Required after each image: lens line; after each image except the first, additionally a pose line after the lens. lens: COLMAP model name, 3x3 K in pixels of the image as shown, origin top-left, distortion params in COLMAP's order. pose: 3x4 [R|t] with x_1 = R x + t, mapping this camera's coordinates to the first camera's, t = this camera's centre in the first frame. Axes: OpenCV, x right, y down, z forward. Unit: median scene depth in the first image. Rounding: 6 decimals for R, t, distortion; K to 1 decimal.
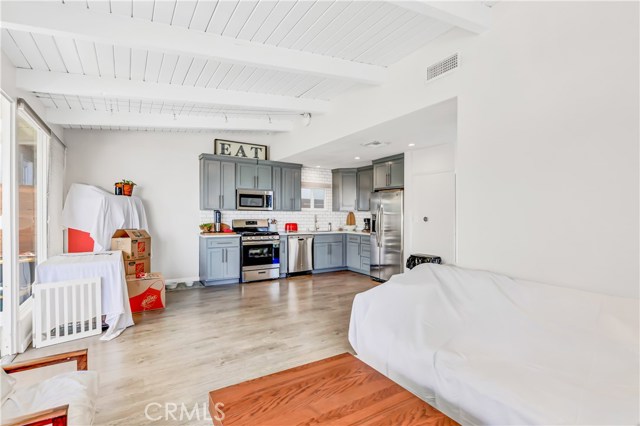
lens RADIAL K [[297.5, 0, 321.8], [0, 297.5, 214.6], [0, 0, 1]] dist [0.004428, 0.000108]
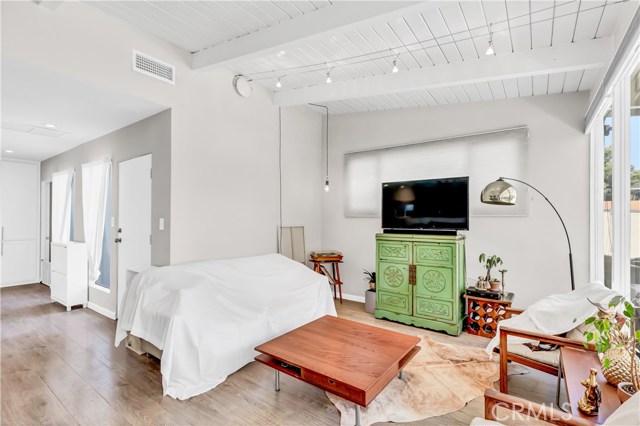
lens RADIAL K [[297.5, 0, 321.8], [0, 297.5, 214.6], [0, 0, 1]] dist [0.004428, 0.000108]
pose [[-0.359468, 0.003721, 0.933150, -0.341188], [-0.005913, 0.999963, -0.006265, -0.002811], [-0.933139, -0.007770, -0.359433, 0.398814]]
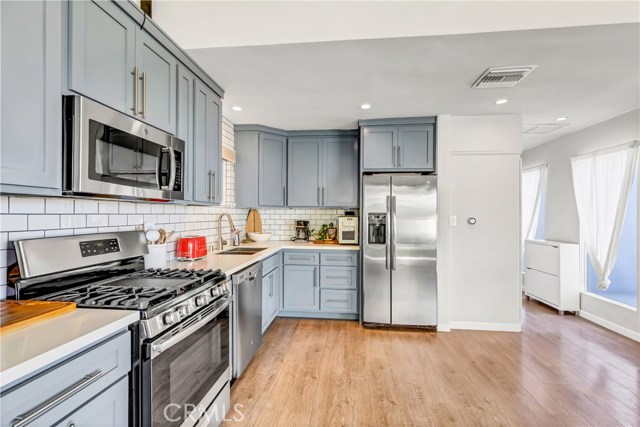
lens RADIAL K [[297.5, 0, 321.8], [0, 297.5, 215.1], [0, 0, 1]] dist [0.004428, 0.000108]
pose [[0.624612, -0.003691, 0.780927, -0.321972], [-0.003944, 0.999961, 0.007881, -0.002566], [-0.780926, -0.008003, 0.624573, 0.694864]]
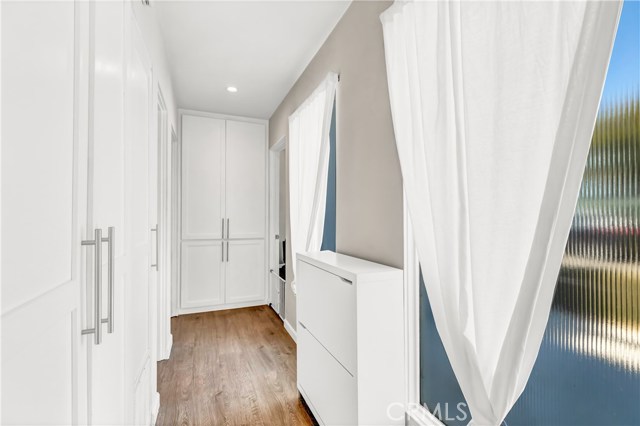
lens RADIAL K [[289.6, 0, 320.0], [0, 289.6, 213.0], [0, 0, 1]] dist [0.000862, 0.000010]
pose [[0.183835, -0.000513, 0.982957, 0.309528], [0.000123, 1.000000, 0.000499, 0.022583], [-0.982957, 0.000030, 0.183835, 0.683432]]
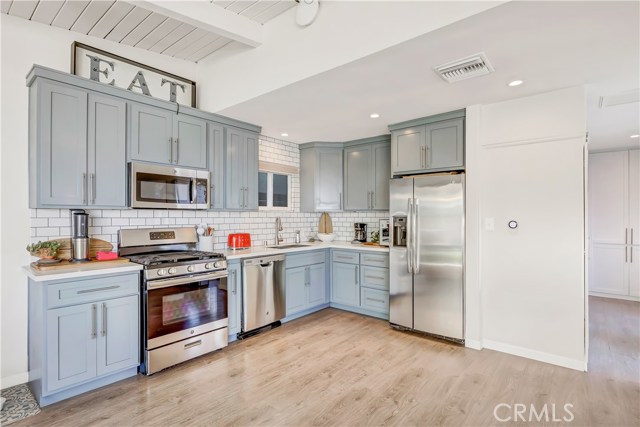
lens RADIAL K [[321.3, 0, 320.0], [0, 321.3, 213.5], [0, 0, 1]] dist [-0.004008, -0.000167]
pose [[0.954683, -0.001429, 0.297620, -0.149305], [0.003633, 0.999970, -0.006851, -0.003053], [-0.297601, 0.007622, 0.954660, 0.431957]]
